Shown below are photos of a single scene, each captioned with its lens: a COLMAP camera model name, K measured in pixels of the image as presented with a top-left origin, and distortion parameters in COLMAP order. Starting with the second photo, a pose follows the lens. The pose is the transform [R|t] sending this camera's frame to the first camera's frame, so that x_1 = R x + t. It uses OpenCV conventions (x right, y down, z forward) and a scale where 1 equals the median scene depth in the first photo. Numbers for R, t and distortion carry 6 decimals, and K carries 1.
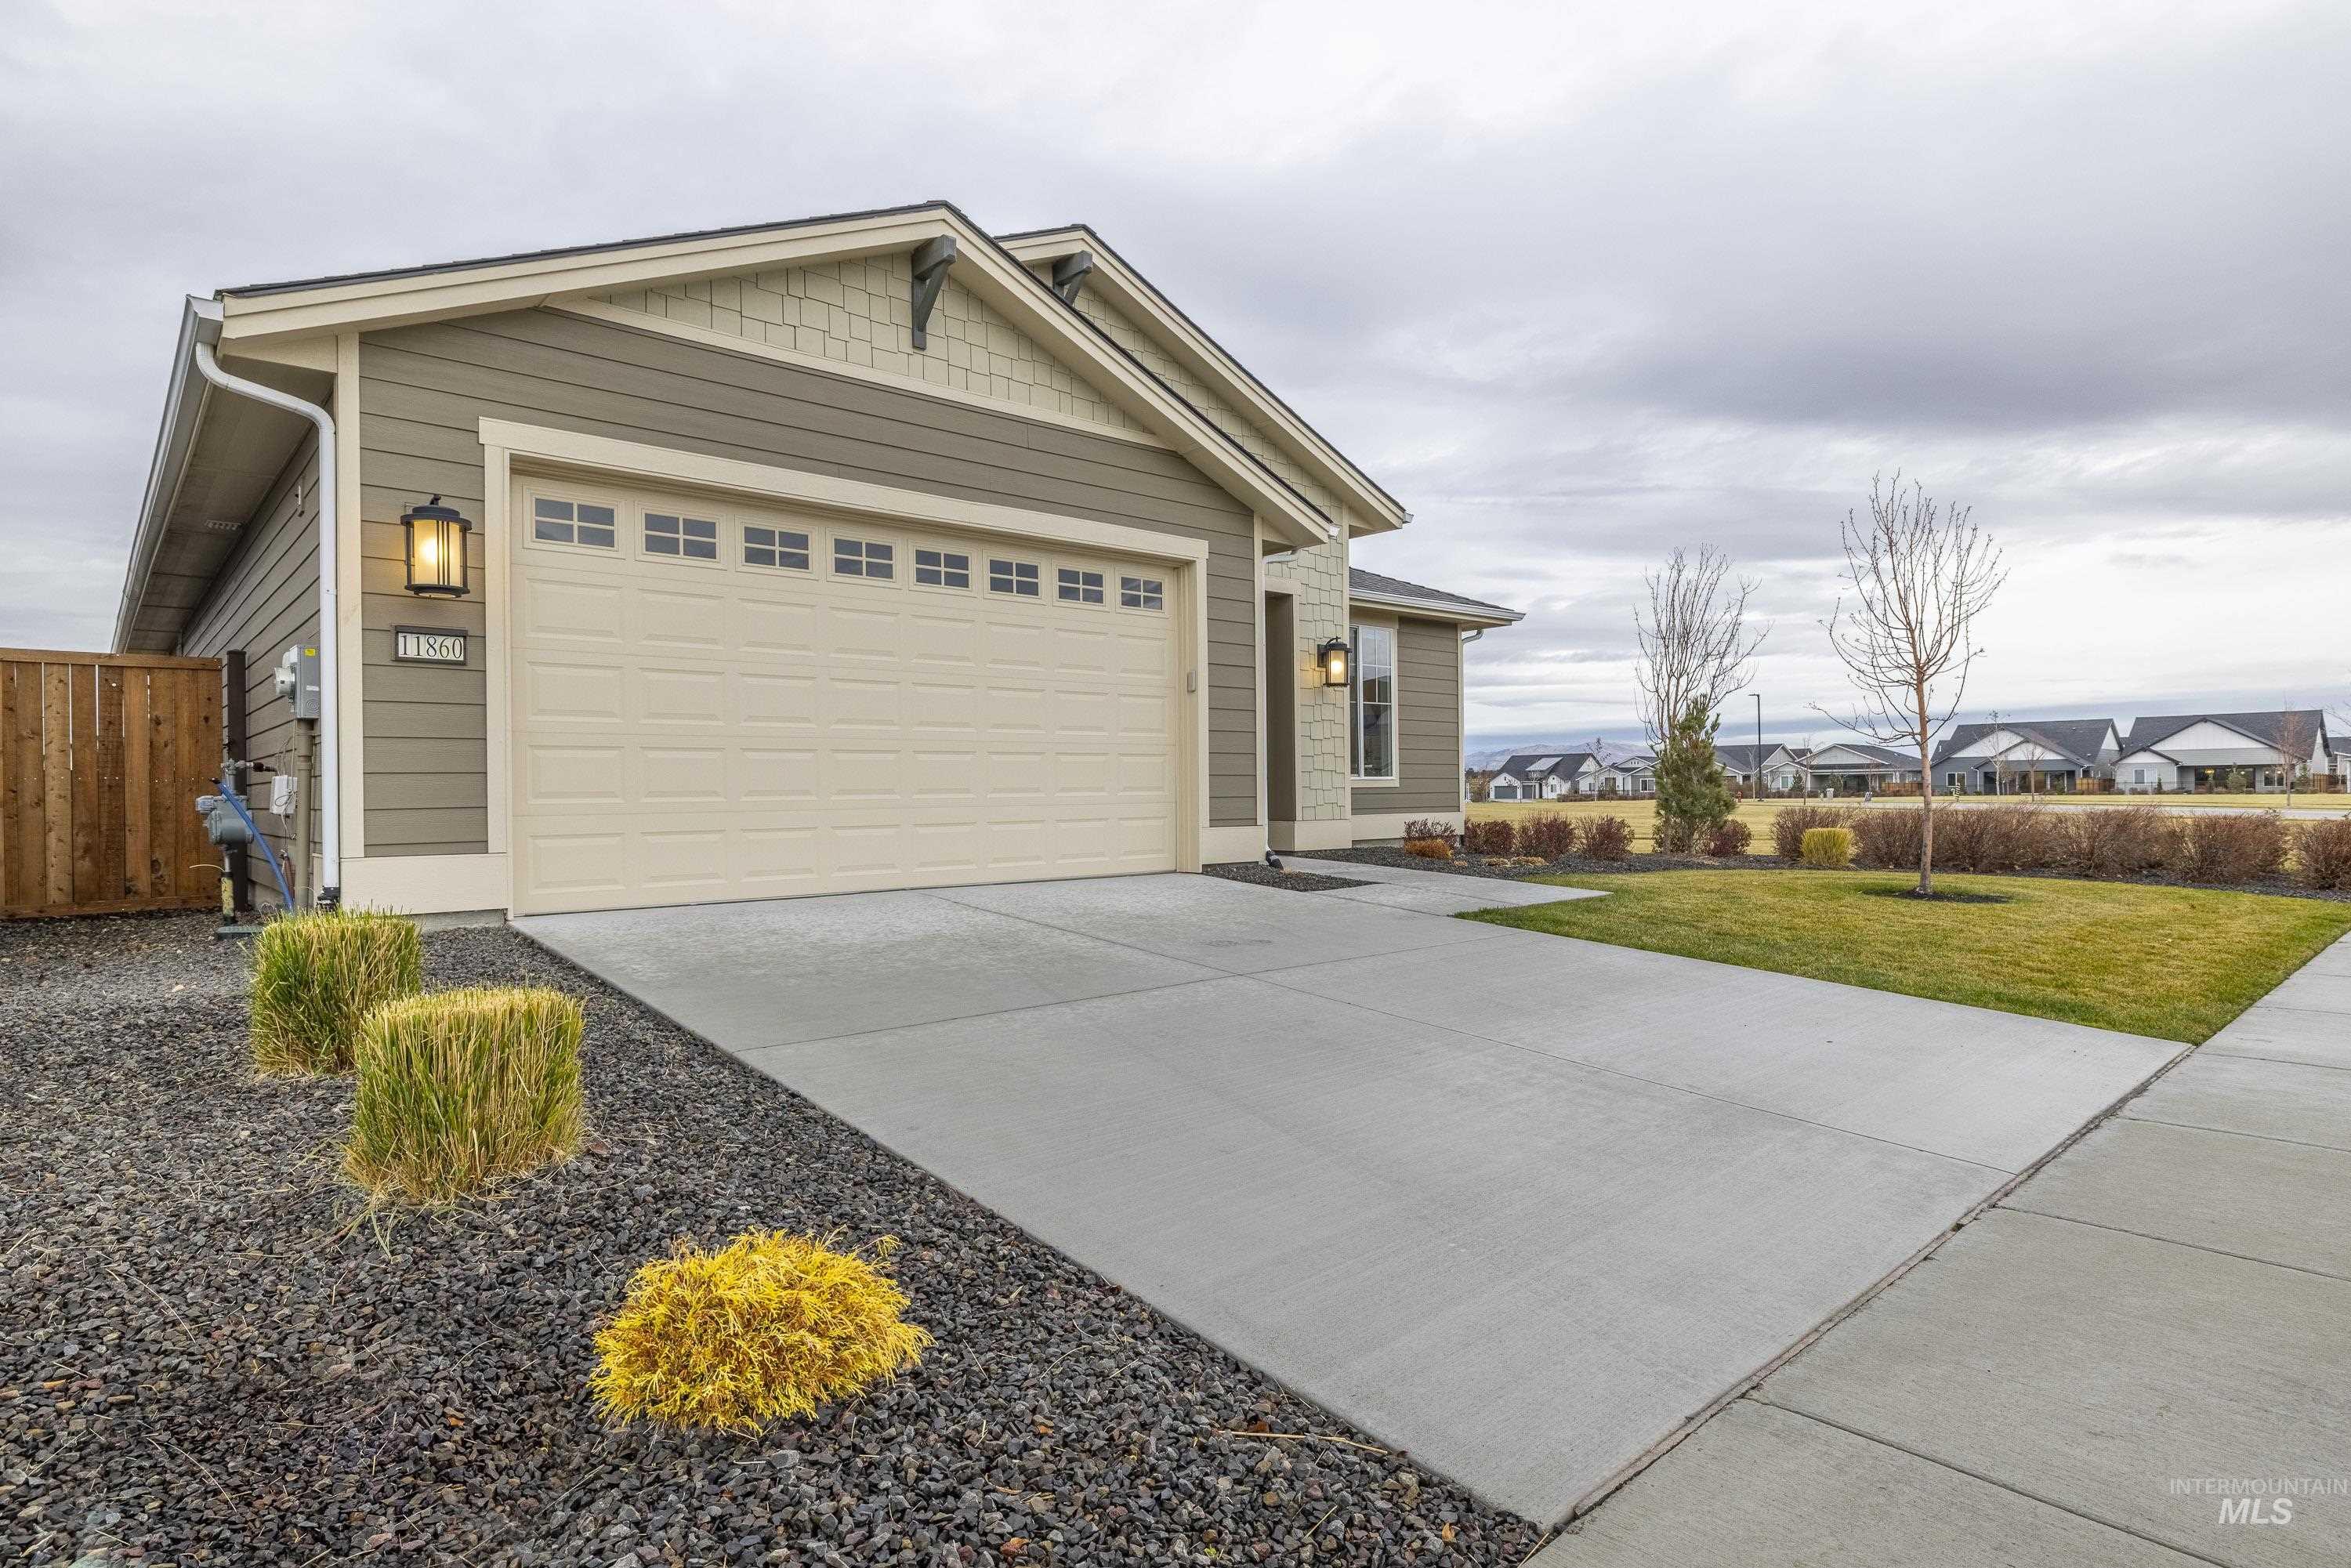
lens RADIAL K [[1254.9, 0, 1187.6], [0, 1254.9, 787.1], [0, 0, 1]] dist [0.005173, -0.001219]
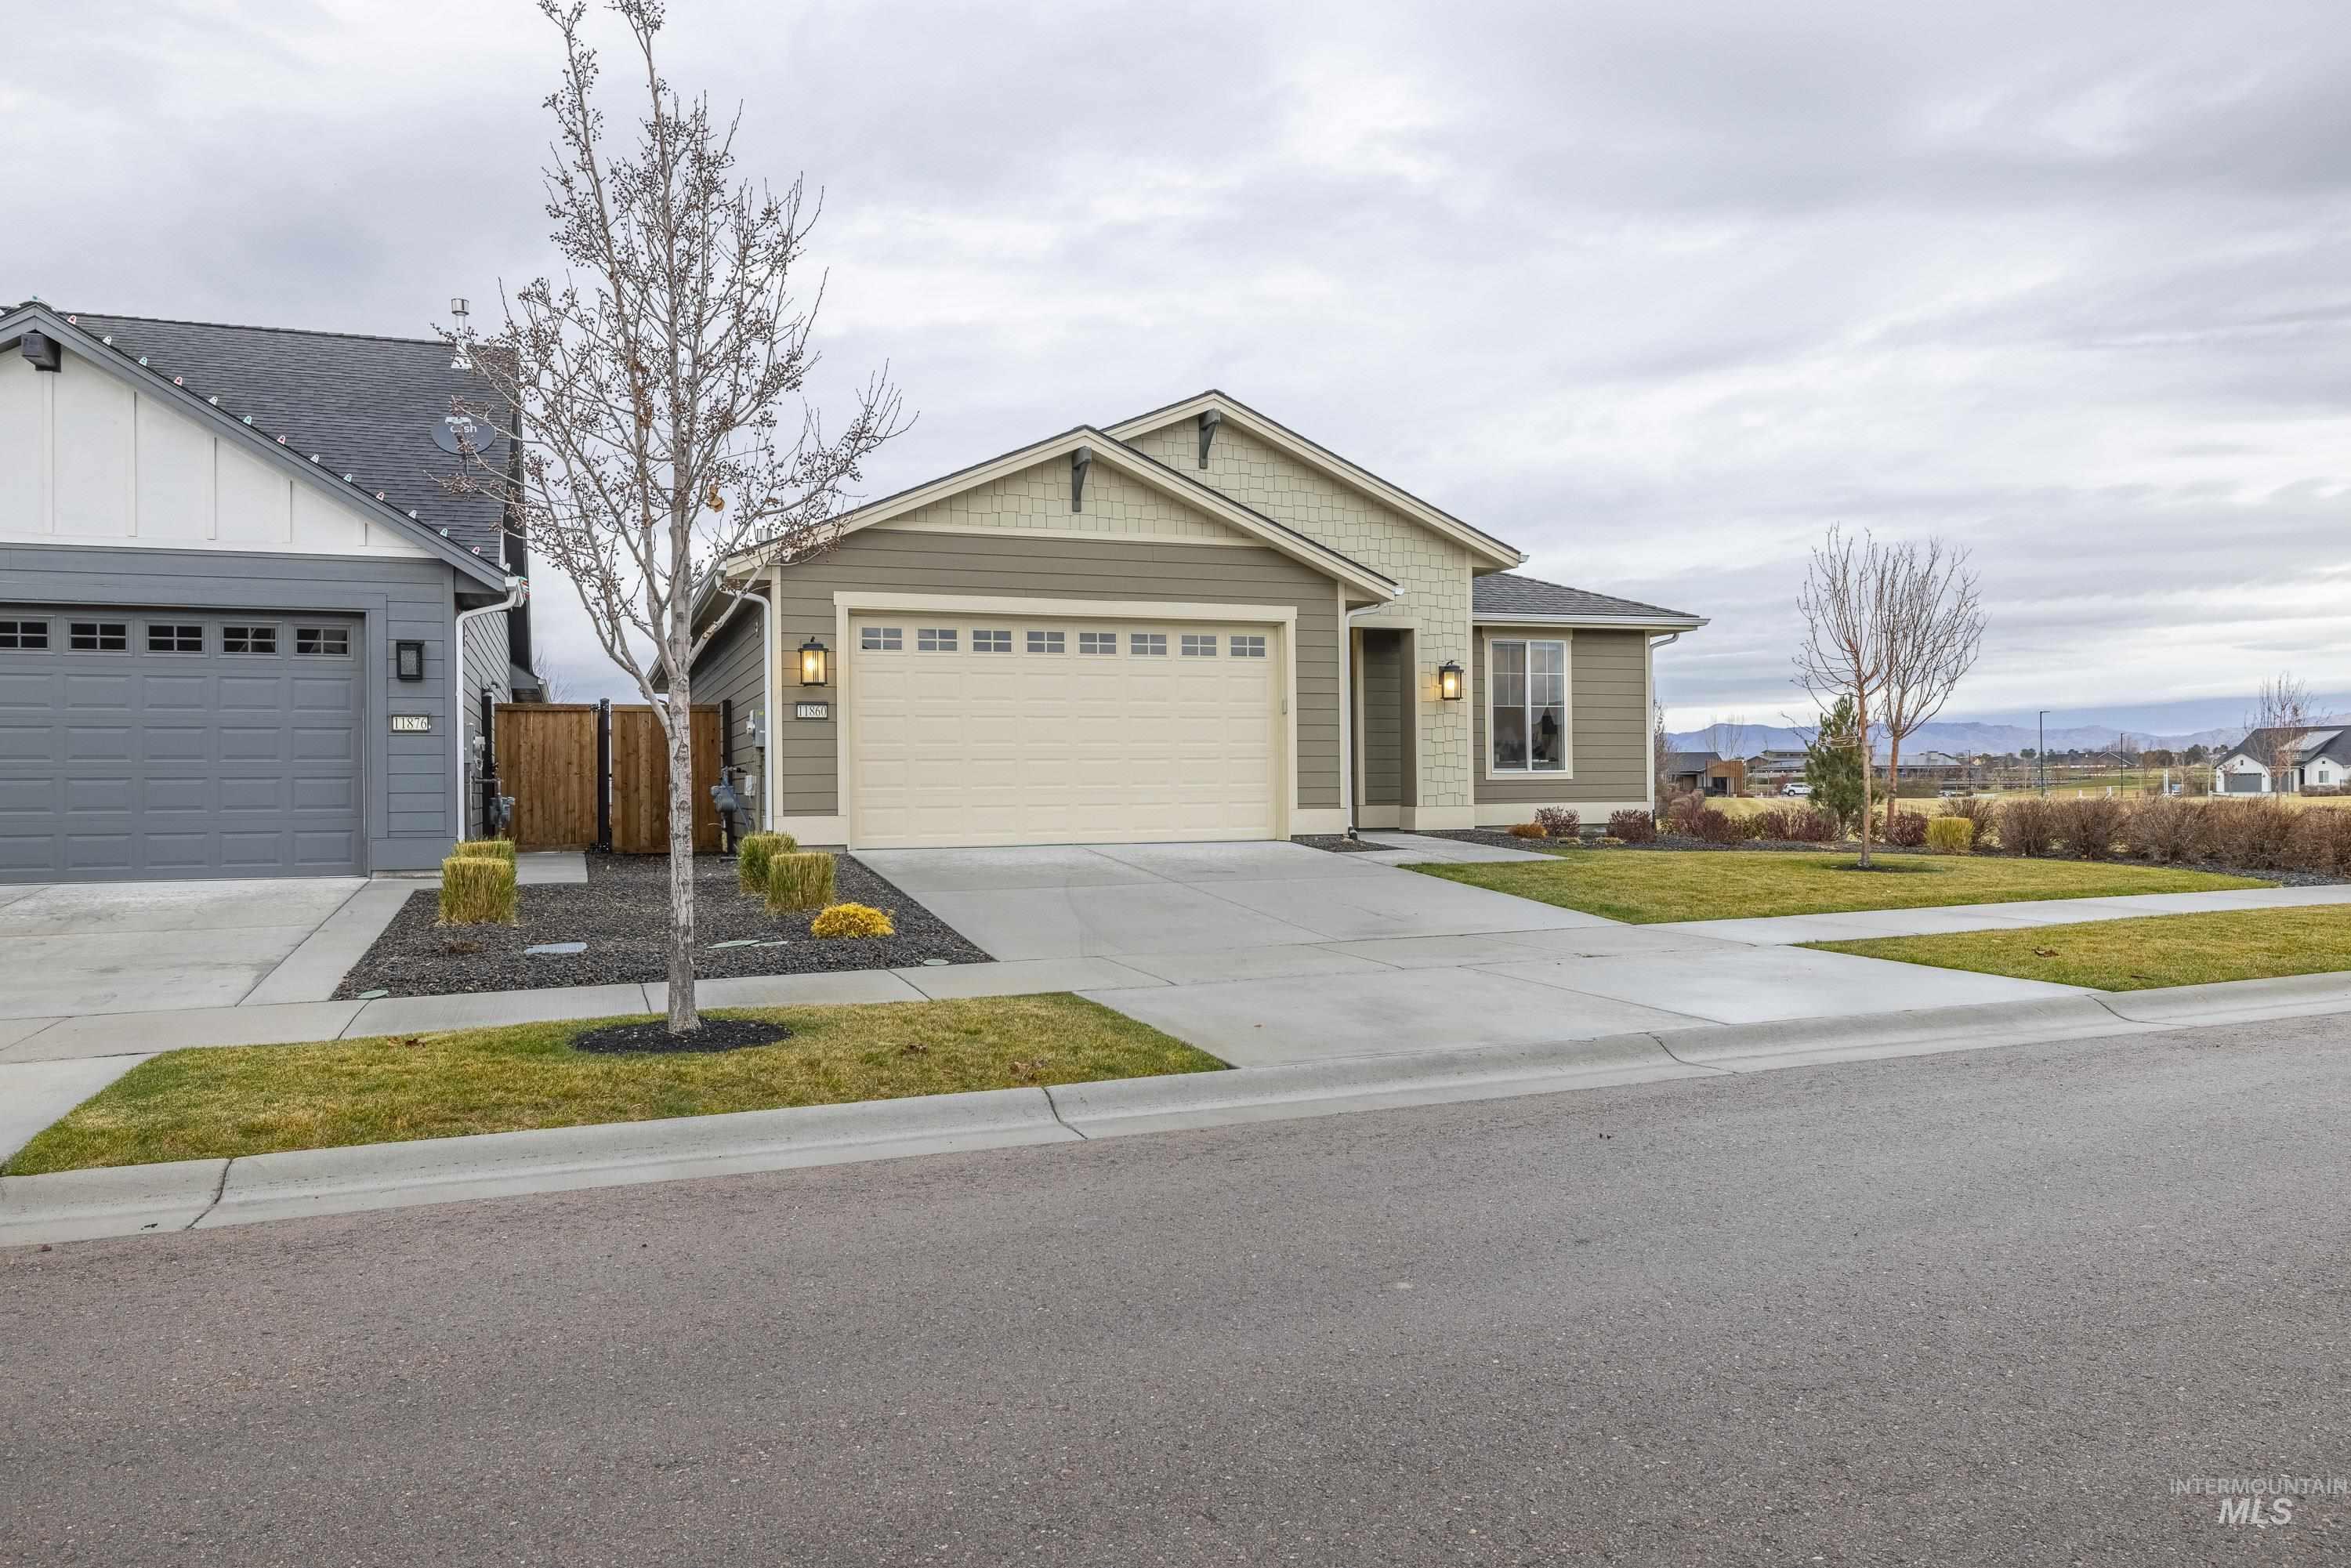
lens RADIAL K [[1619.1, 0, 1179.0], [0, 1619.1, 788.6], [0, 0, 1]] dist [0.007058, 0.002888]
pose [[0.933674, 0.001763, -0.358119, 0.548281], [0.001225, 0.999966, 0.008118, -0.005906], [0.358121, -0.008018, 0.933641, -0.757079]]
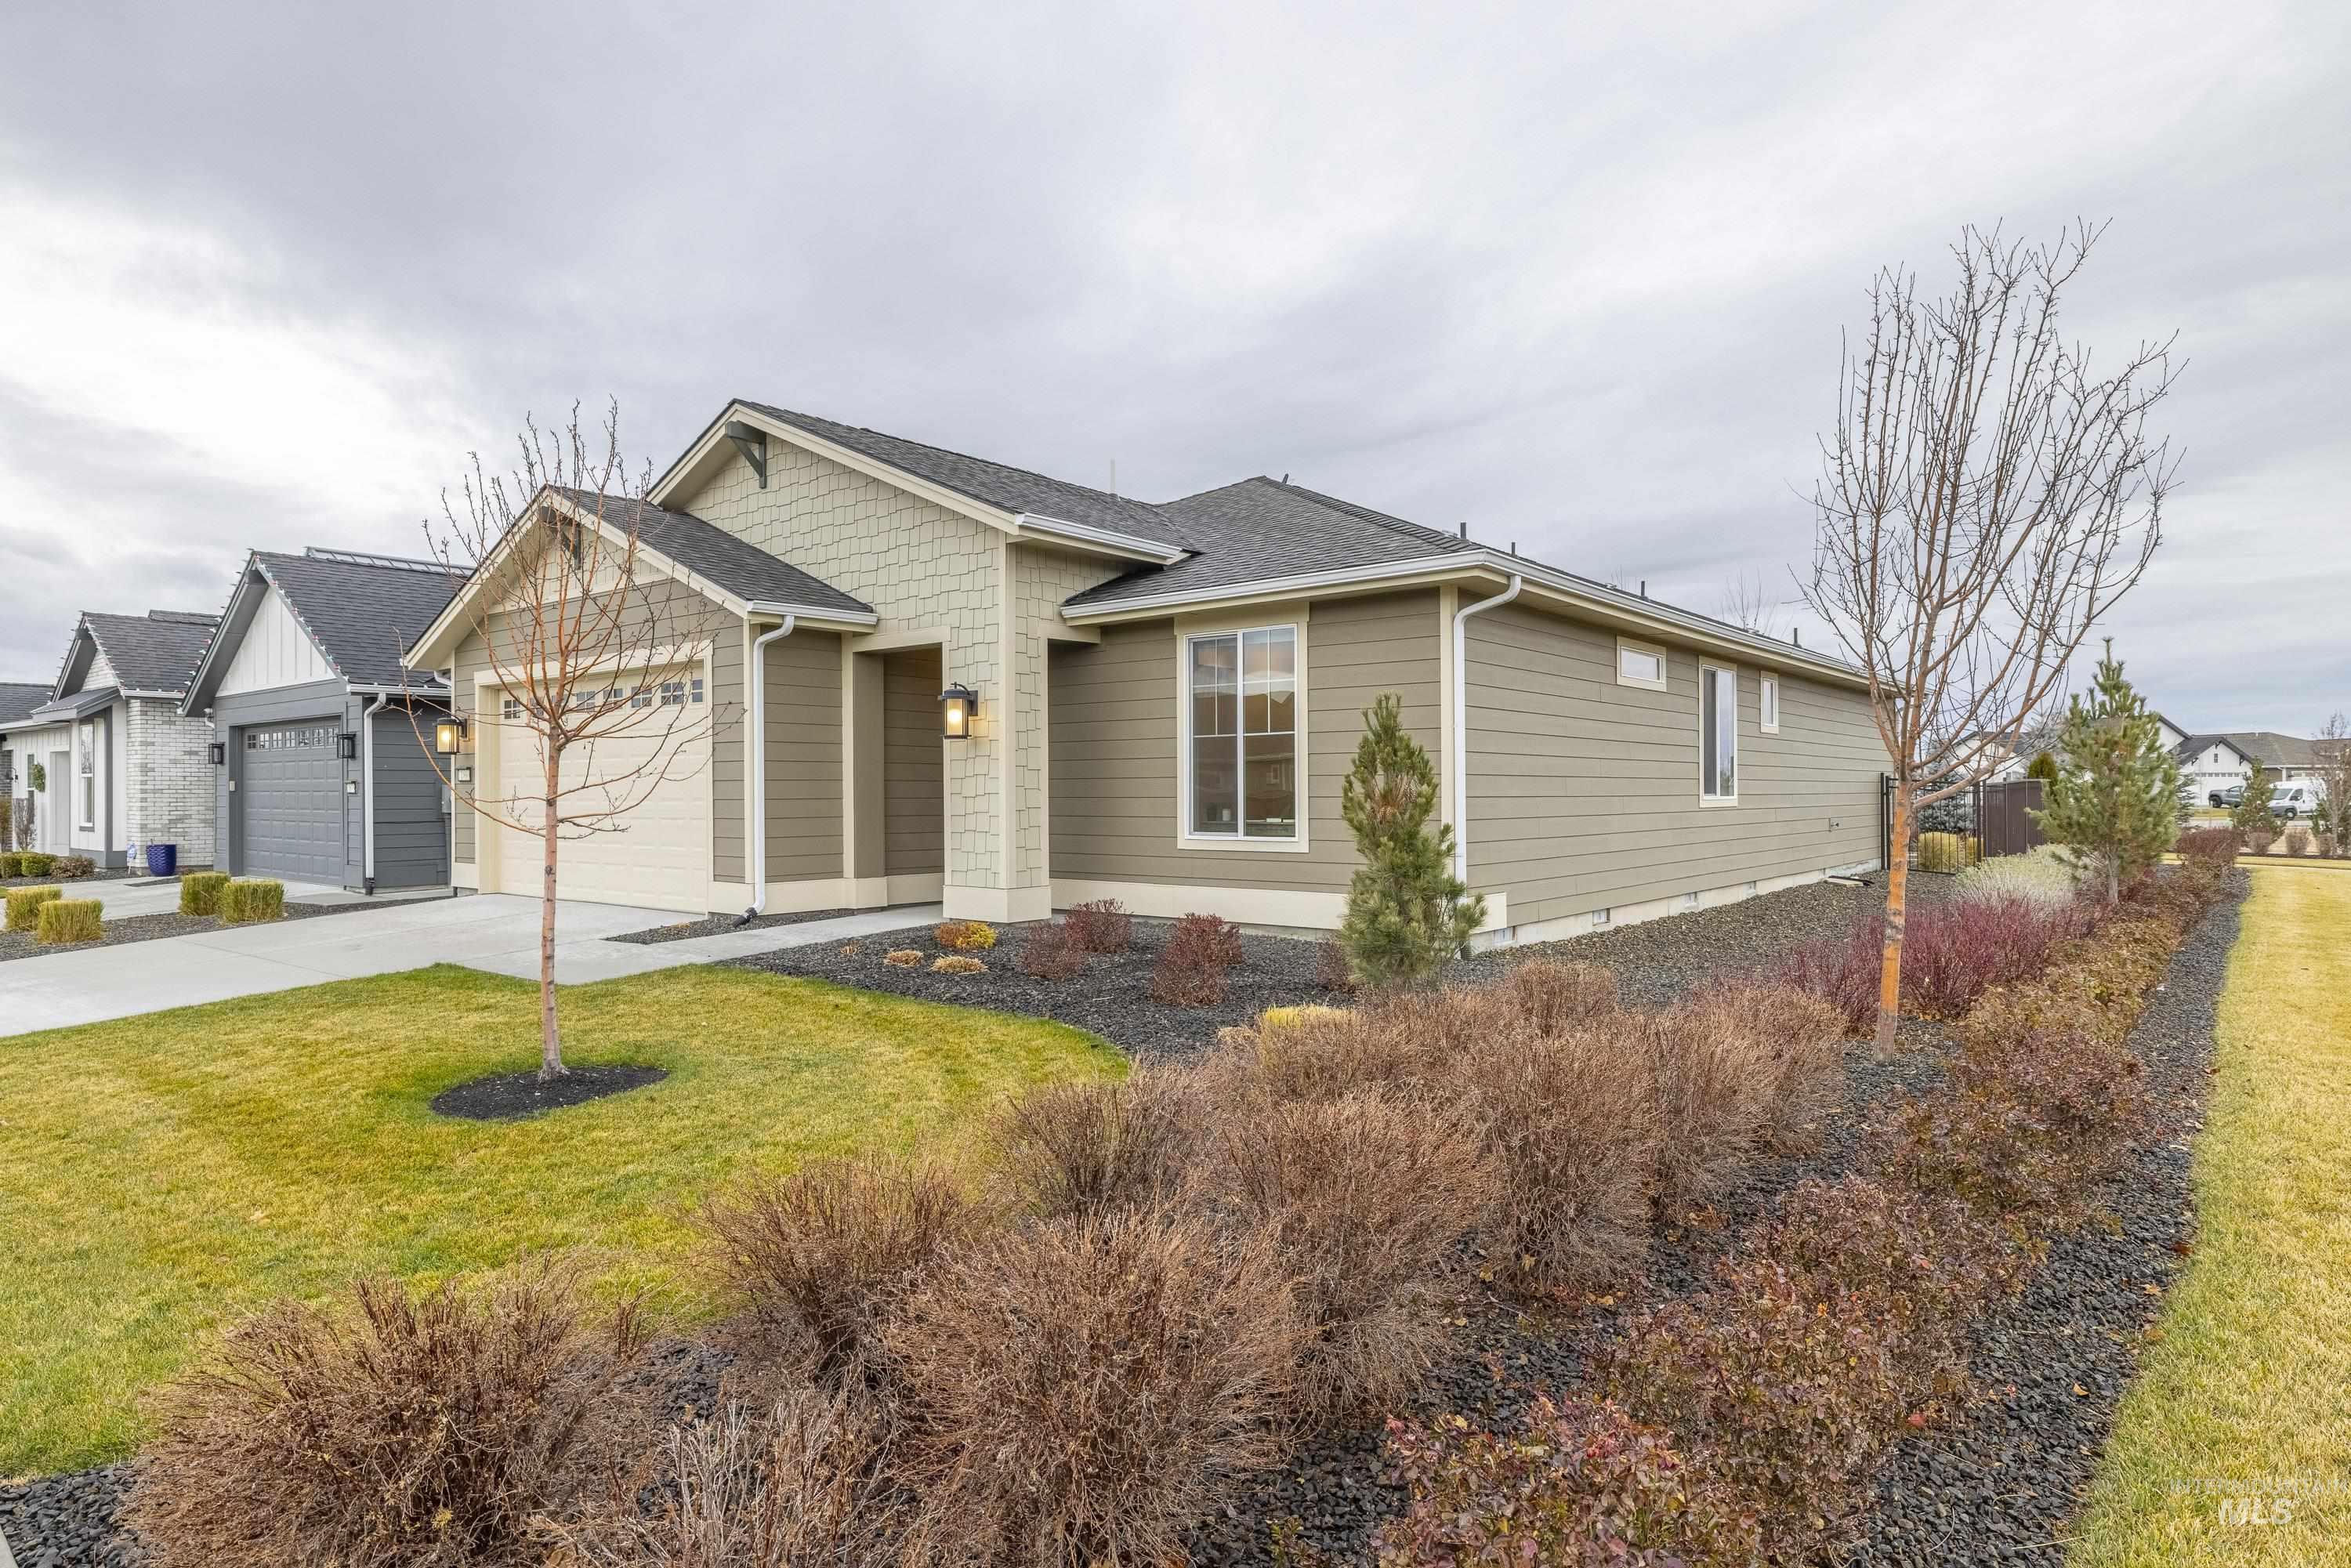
lens RADIAL K [[1317.6, 0, 1171.0], [0, 1317.6, 776.7], [0, 0, 1]] dist [-0.003030, 0.000183]
pose [[0.149783, 0.002620, -0.988715, 1.314946], [0.008015, 0.999960, 0.003864, -0.068152], [0.988686, -0.008504, 0.149756, 1.243691]]
